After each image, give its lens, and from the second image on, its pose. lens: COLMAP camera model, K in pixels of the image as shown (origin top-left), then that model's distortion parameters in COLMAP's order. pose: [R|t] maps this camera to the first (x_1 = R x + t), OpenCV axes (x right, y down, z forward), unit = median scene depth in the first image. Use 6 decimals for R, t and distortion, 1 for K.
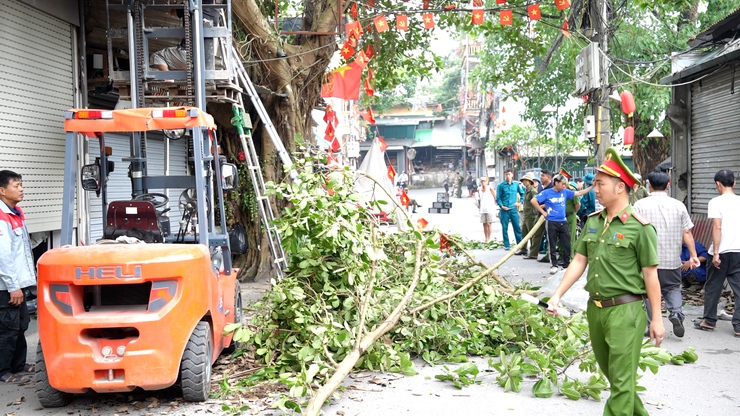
lens RADIAL K [[967.8, 0, 370.0], [0, 967.8, 208.0], [0, 0, 1]] dist [0.139321, 0.012152]
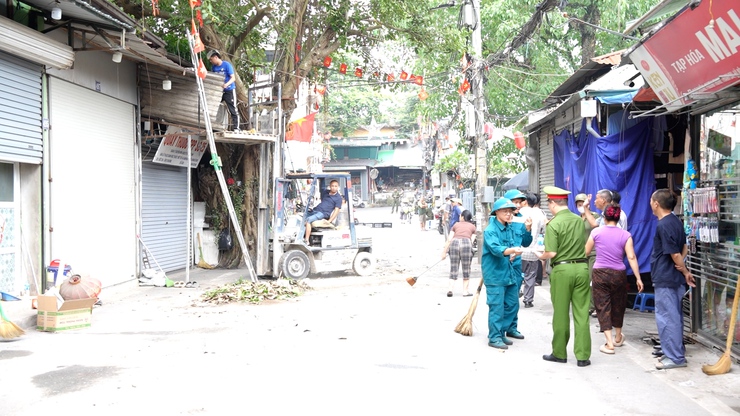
lens RADIAL K [[1020.0, 0, 385.4], [0, 1020.0, 207.2], [0, 0, 1]] dist [0.147233, 0.057706]
pose [[0.999044, 0.002596, 0.043638, 0.011551], [-0.001718, 0.999795, -0.020163, 0.005278], [-0.043682, 0.020069, 0.998844, -0.184921]]
